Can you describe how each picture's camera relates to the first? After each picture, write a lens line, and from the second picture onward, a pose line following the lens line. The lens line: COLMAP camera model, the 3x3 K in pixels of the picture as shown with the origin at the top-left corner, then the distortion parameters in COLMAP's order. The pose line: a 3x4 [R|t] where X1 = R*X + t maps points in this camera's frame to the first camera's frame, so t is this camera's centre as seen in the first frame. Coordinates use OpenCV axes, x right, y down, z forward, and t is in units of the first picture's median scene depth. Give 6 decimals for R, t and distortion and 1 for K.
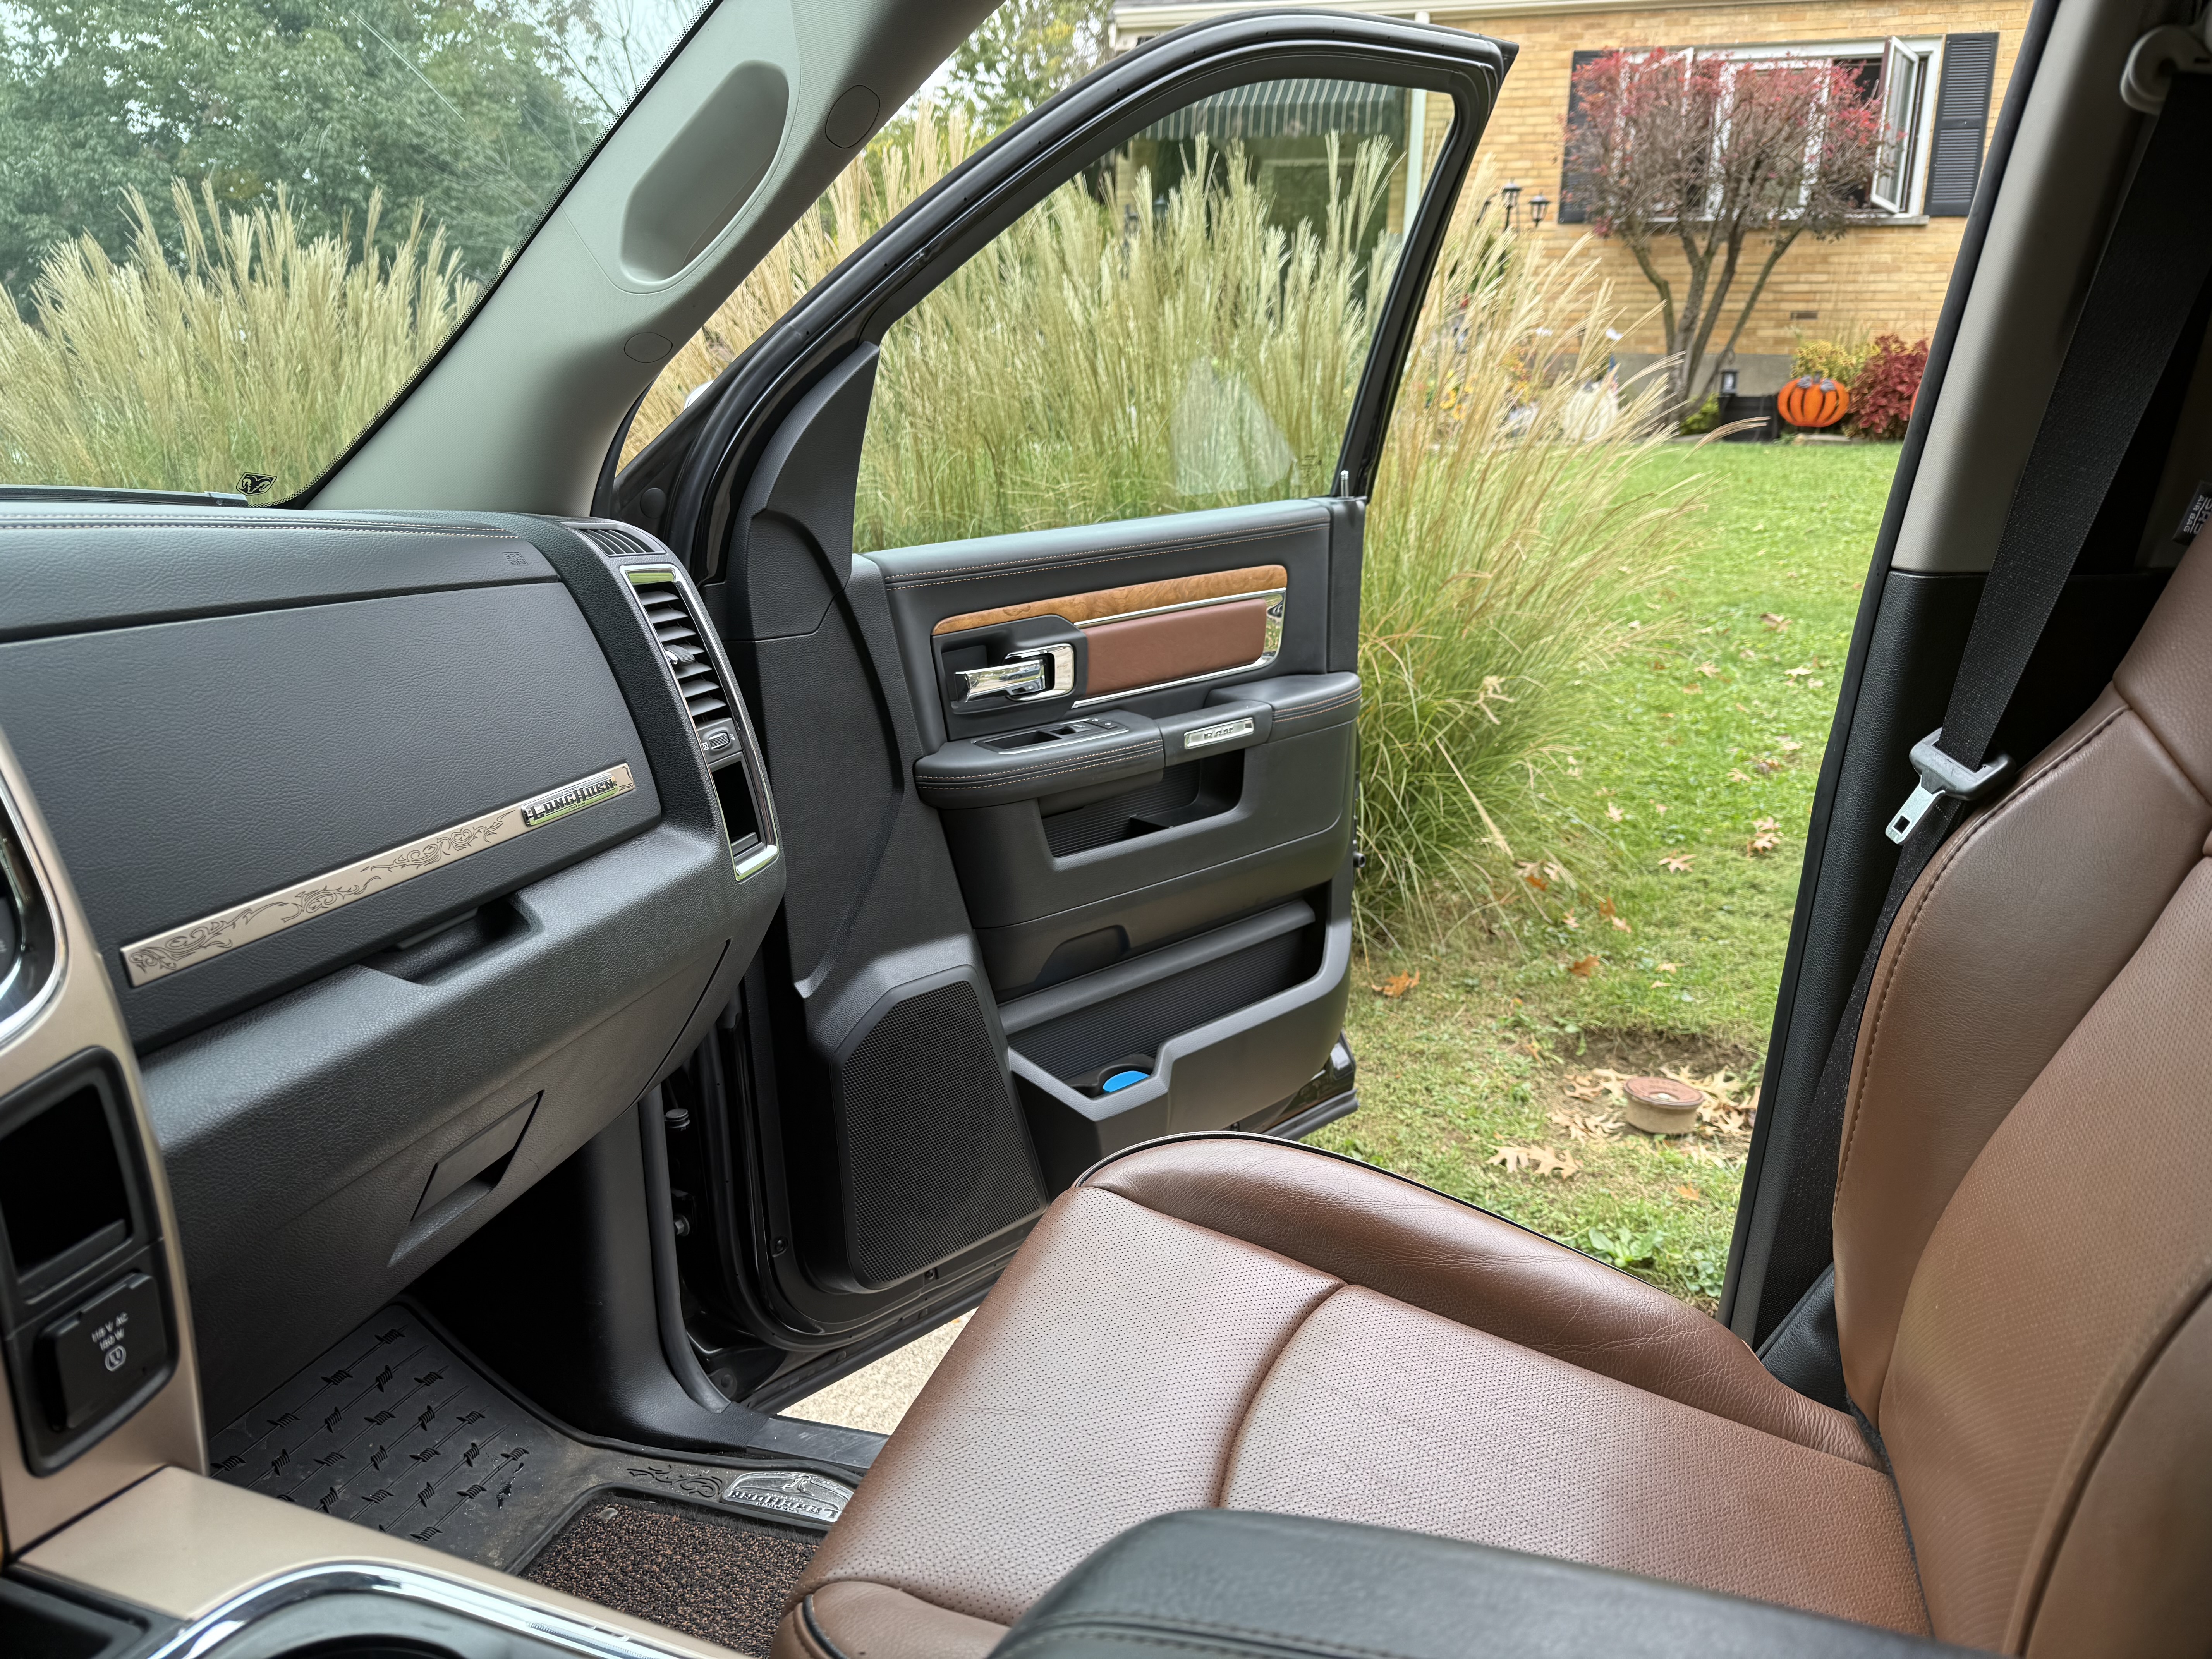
lens RADIAL K [[1533.2, 0, 1112.9], [0, 1533.2, 820.4], [0, 0, 1]] dist [0.076828, -0.082863]
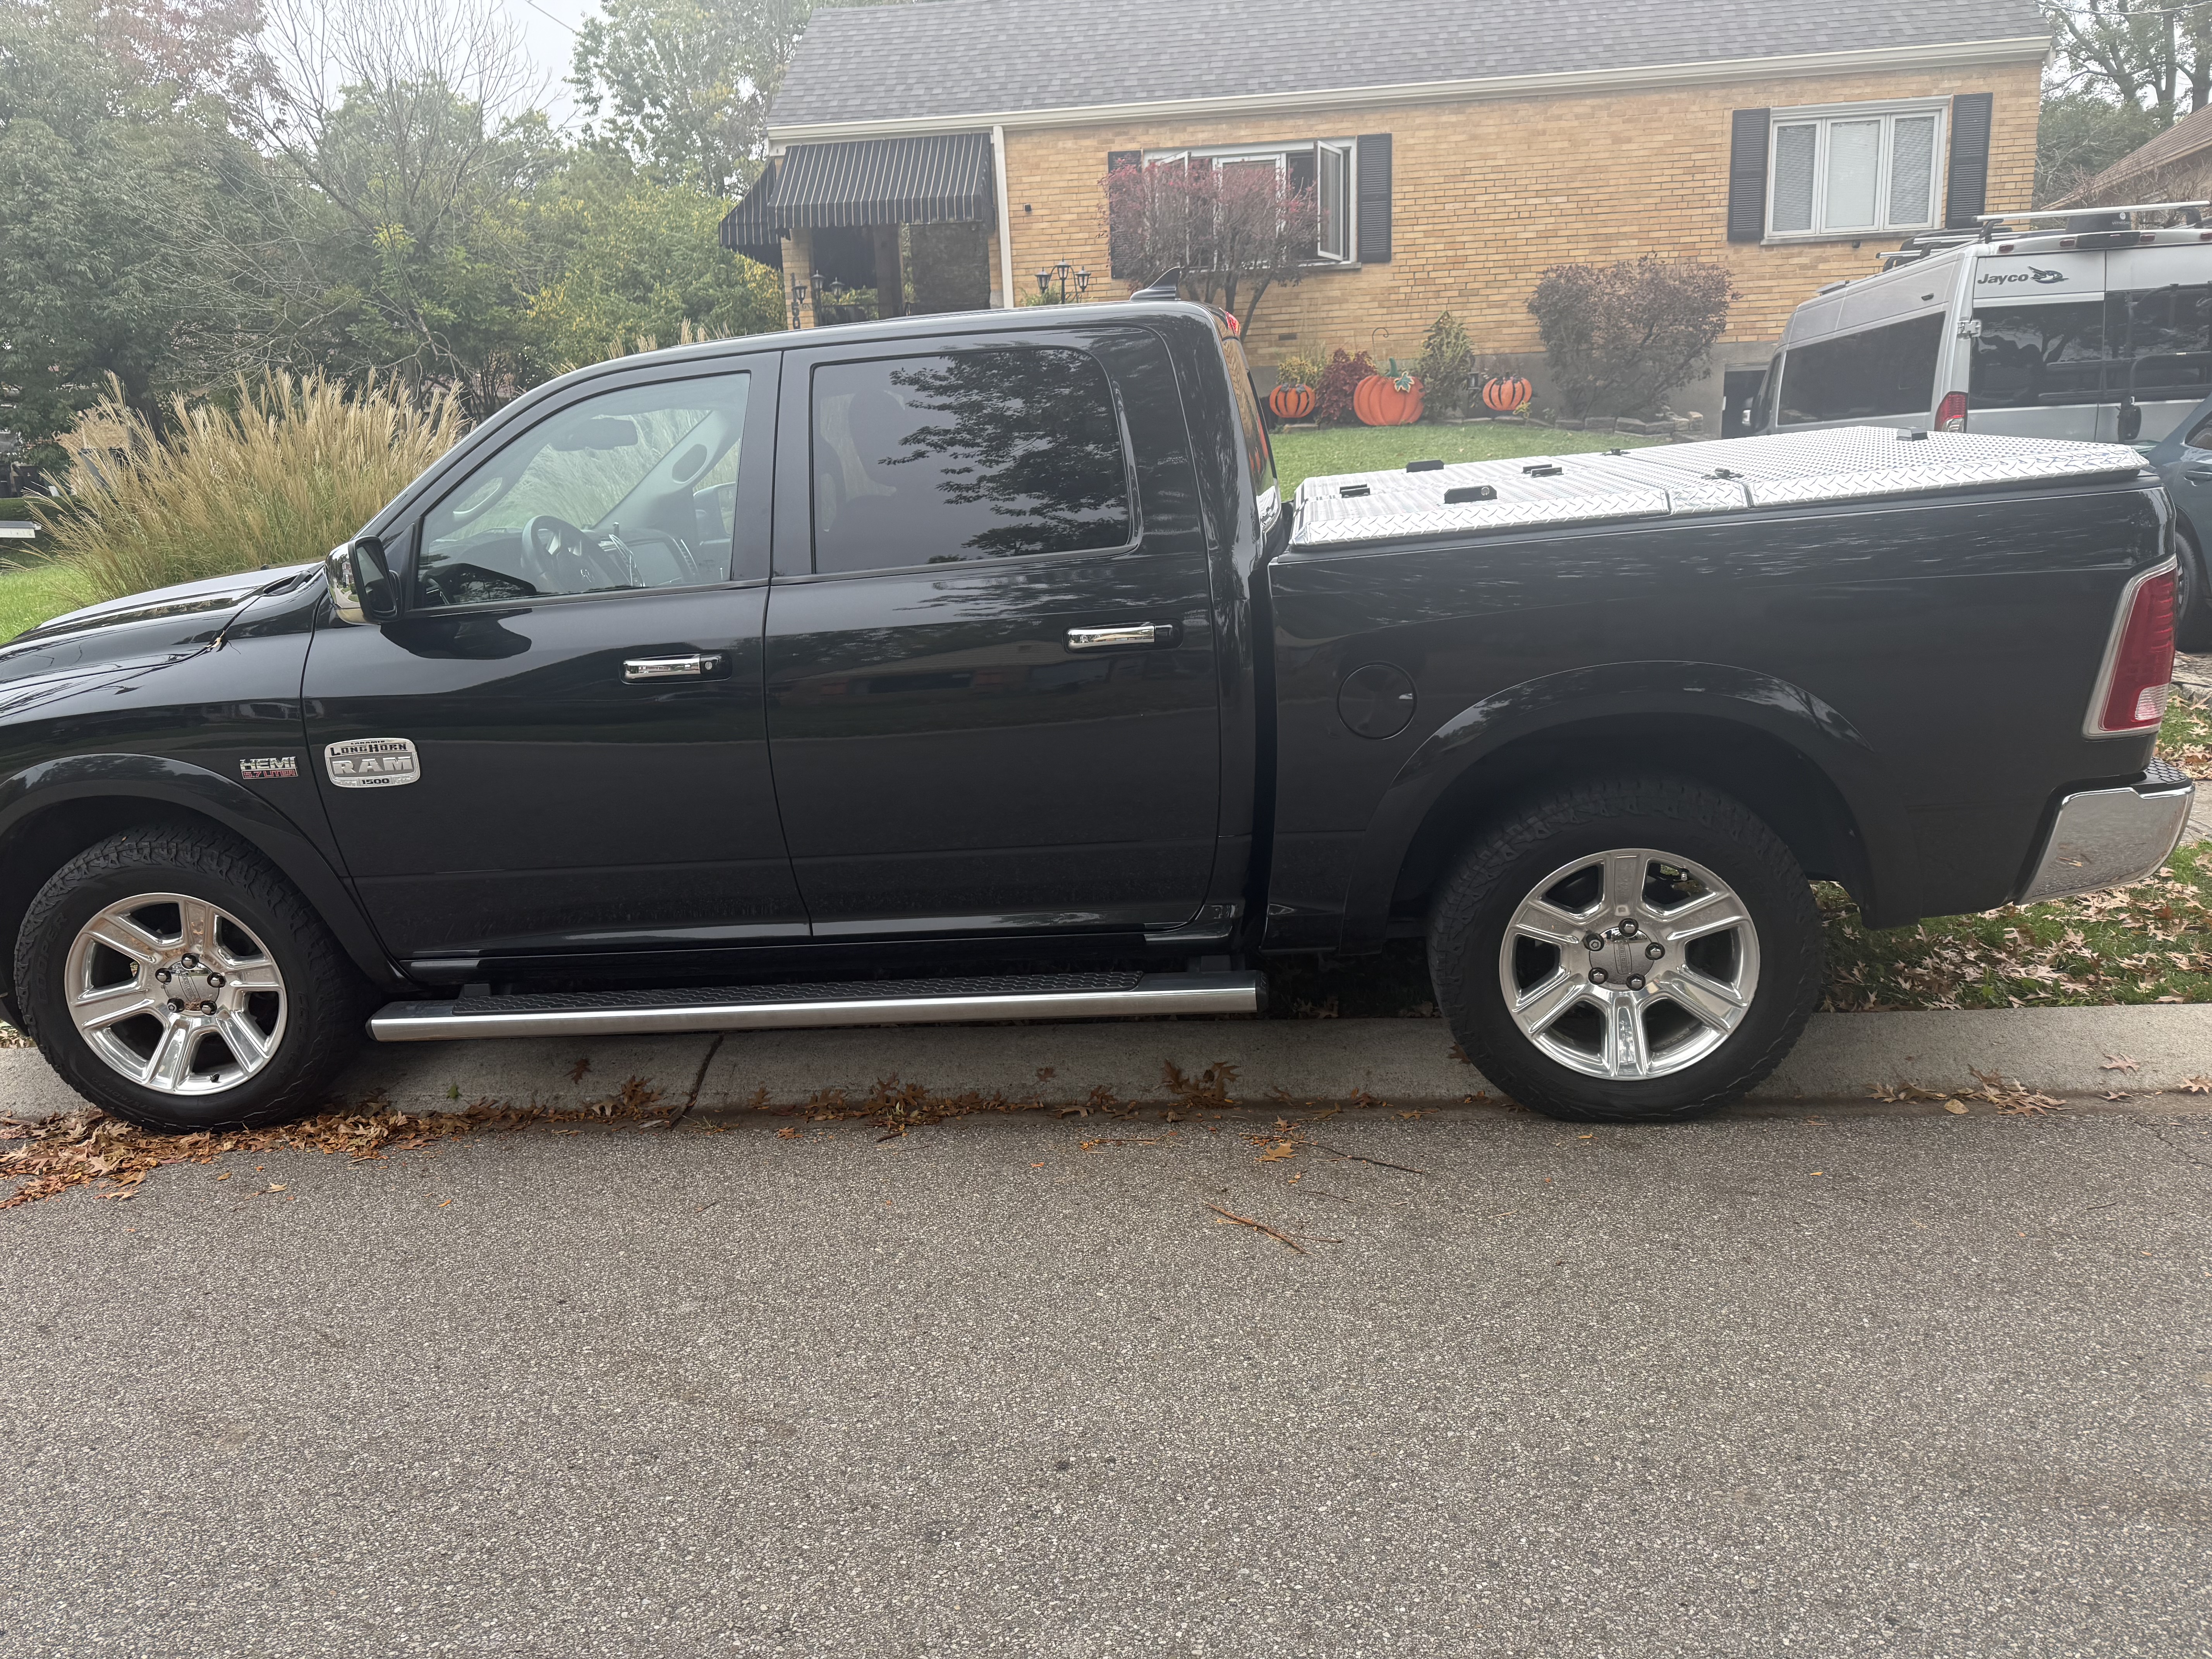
lens RADIAL K [[1533.2, 0, 1112.9], [0, 1533.2, 820.4], [0, 0, 1]] dist [0.076828, -0.082863]
pose [[0.981144, -0.104612, 0.162520, 0.092923], [0.102696, 0.994508, 0.020175, 0.449458], [-0.163738, -0.003104, 0.986499, -2.361884]]
